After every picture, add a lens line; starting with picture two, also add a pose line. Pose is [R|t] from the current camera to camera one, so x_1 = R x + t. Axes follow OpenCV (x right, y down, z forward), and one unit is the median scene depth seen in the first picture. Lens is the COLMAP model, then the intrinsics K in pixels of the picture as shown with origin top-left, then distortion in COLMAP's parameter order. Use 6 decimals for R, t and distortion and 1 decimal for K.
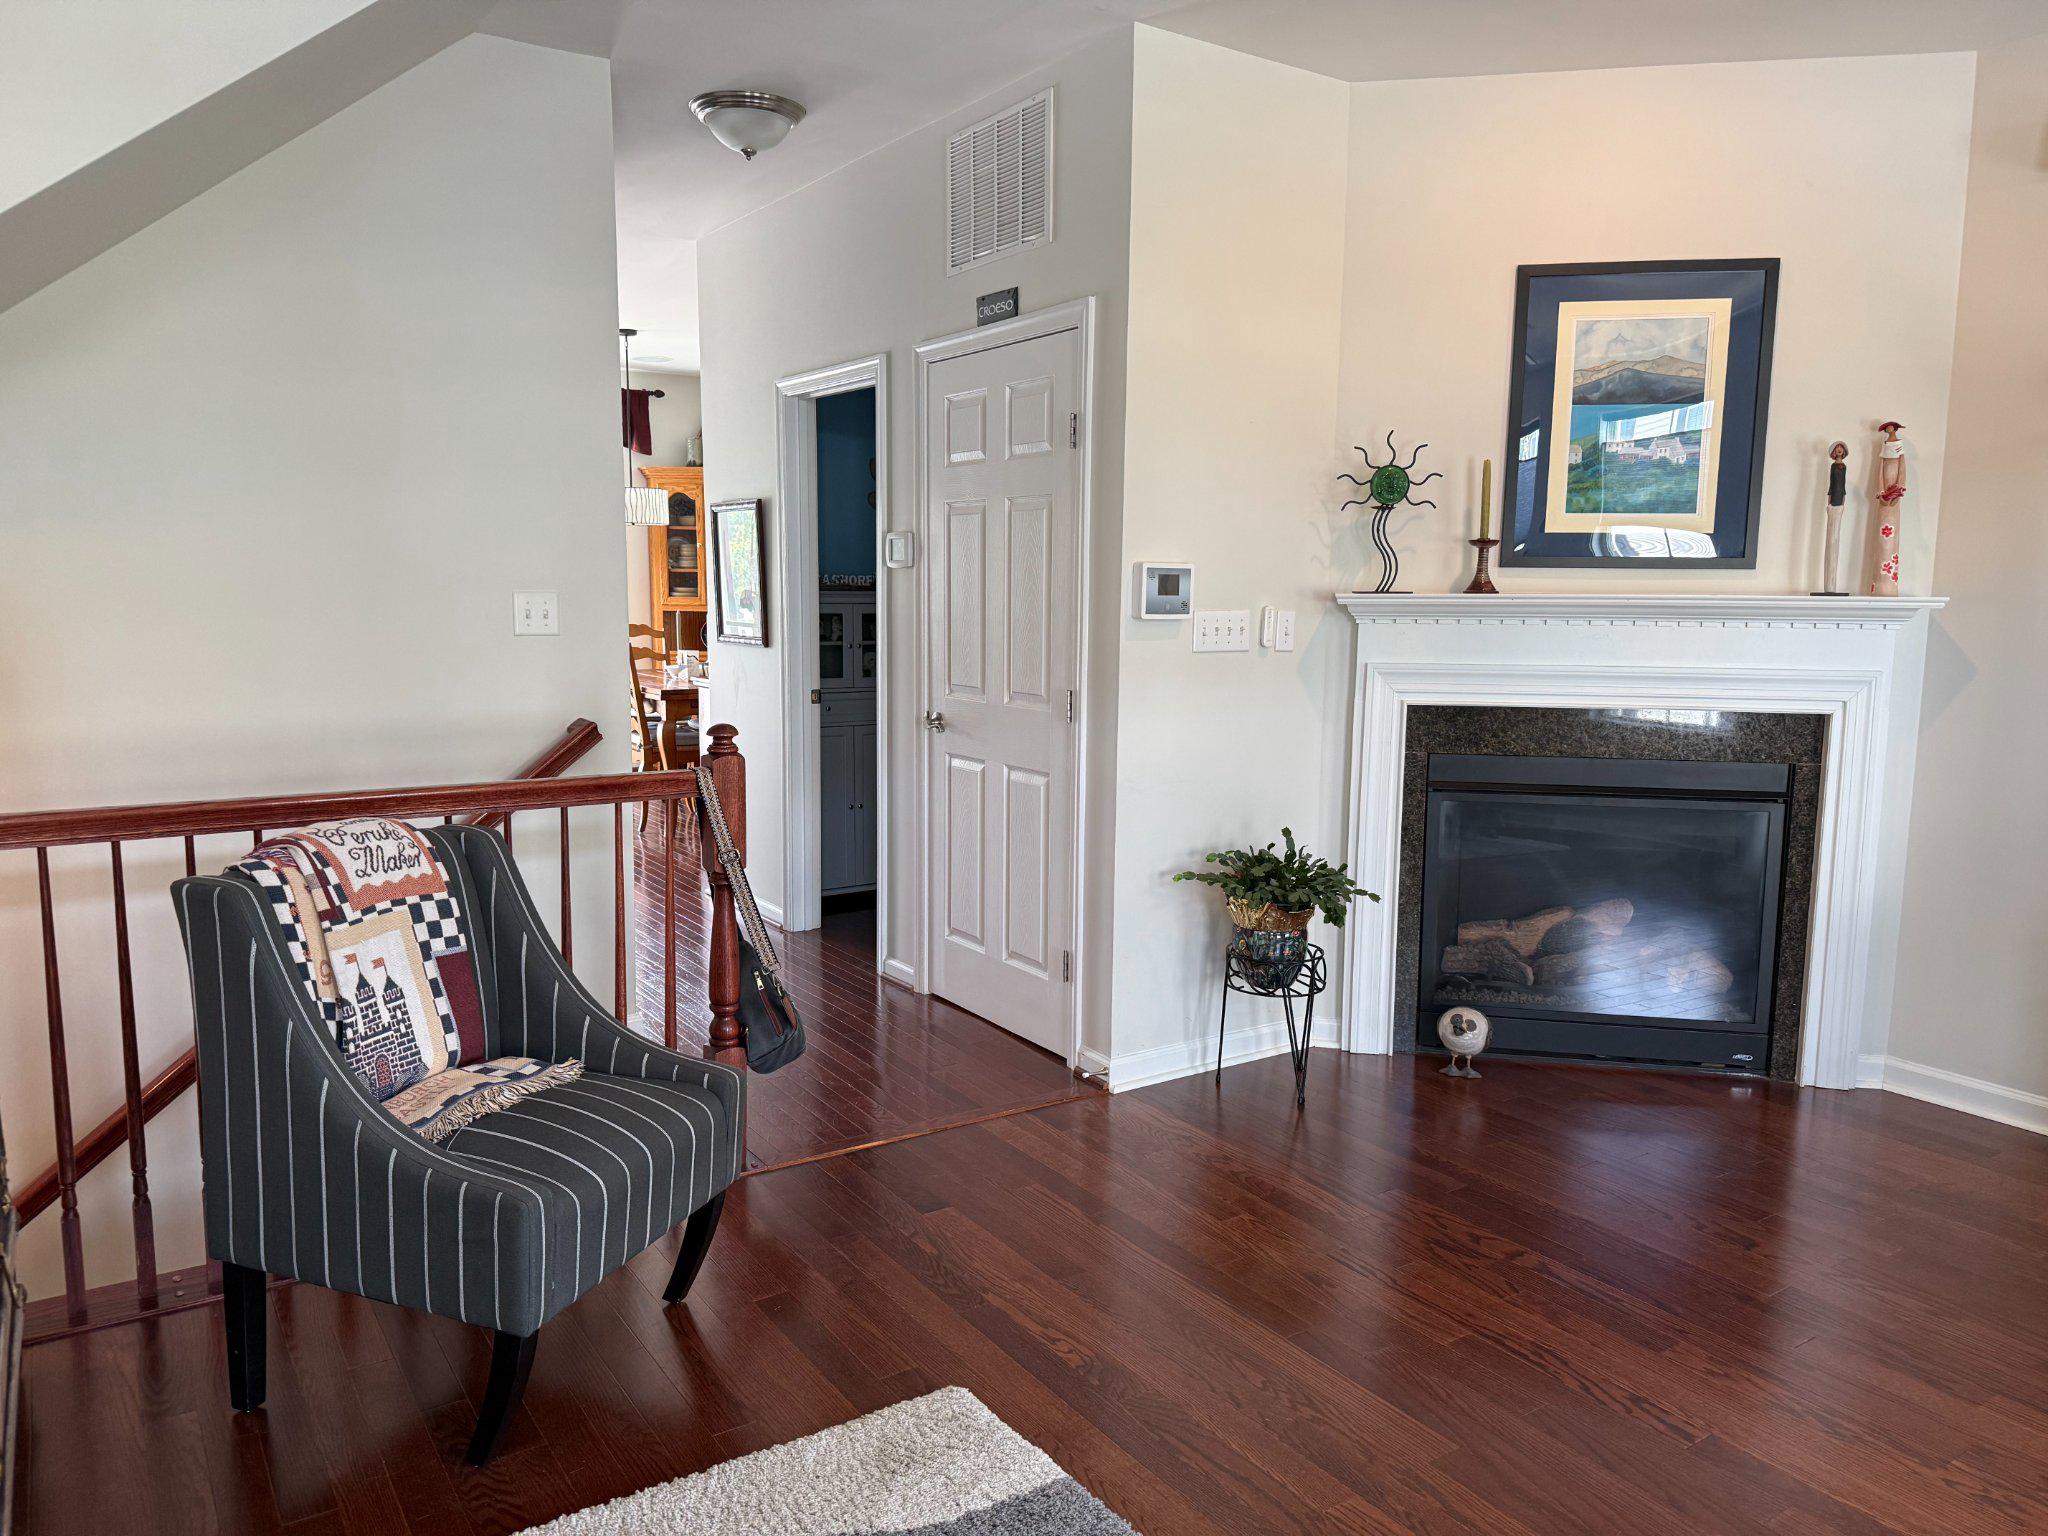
lens RADIAL K [[1444.7, 0, 1024.0], [0, 1444.7, 768.0], [0, 0, 1]] dist [0.097419, -0.133252]
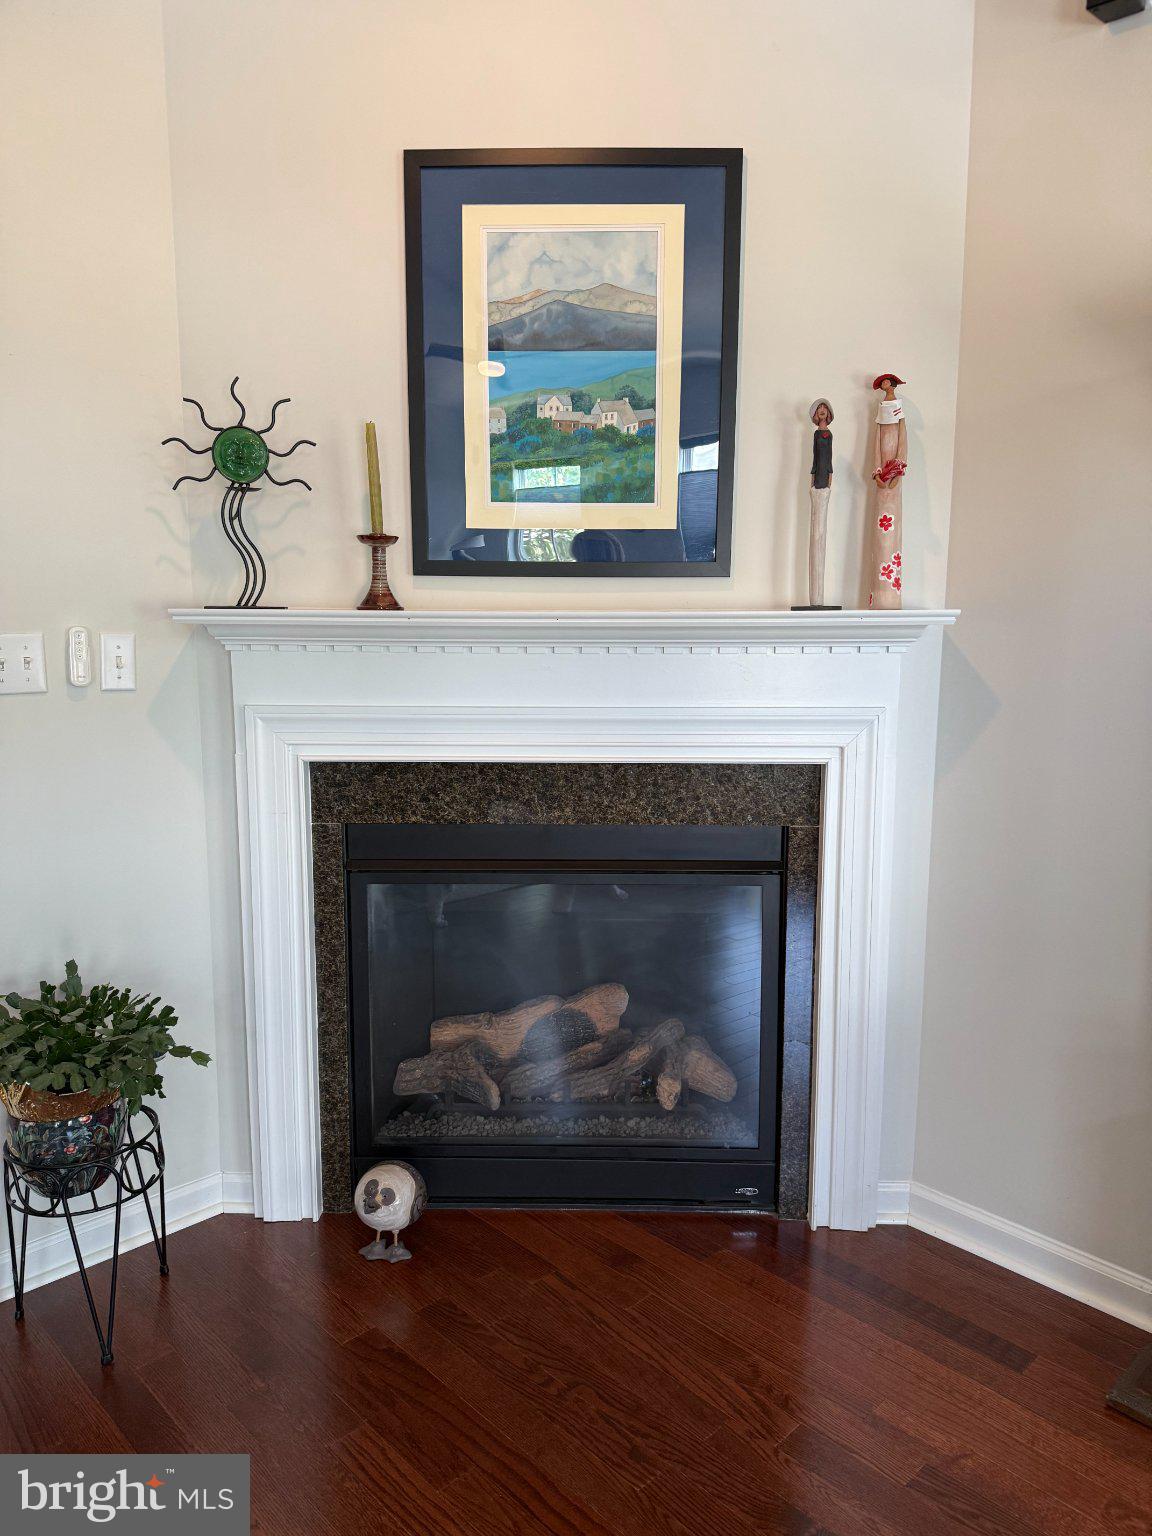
lens RADIAL K [[1083.5, 0, 548.6], [0, 1083.5, 776.5], [0, 0, 1]] dist [0.097419, -0.133252]
pose [[0.987277, -0.032000, 0.155757, 0.313285], [0.029000, 0.999348, 0.021500, -0.046298], [-0.156343, -0.016709, 0.987561, 0.453357]]
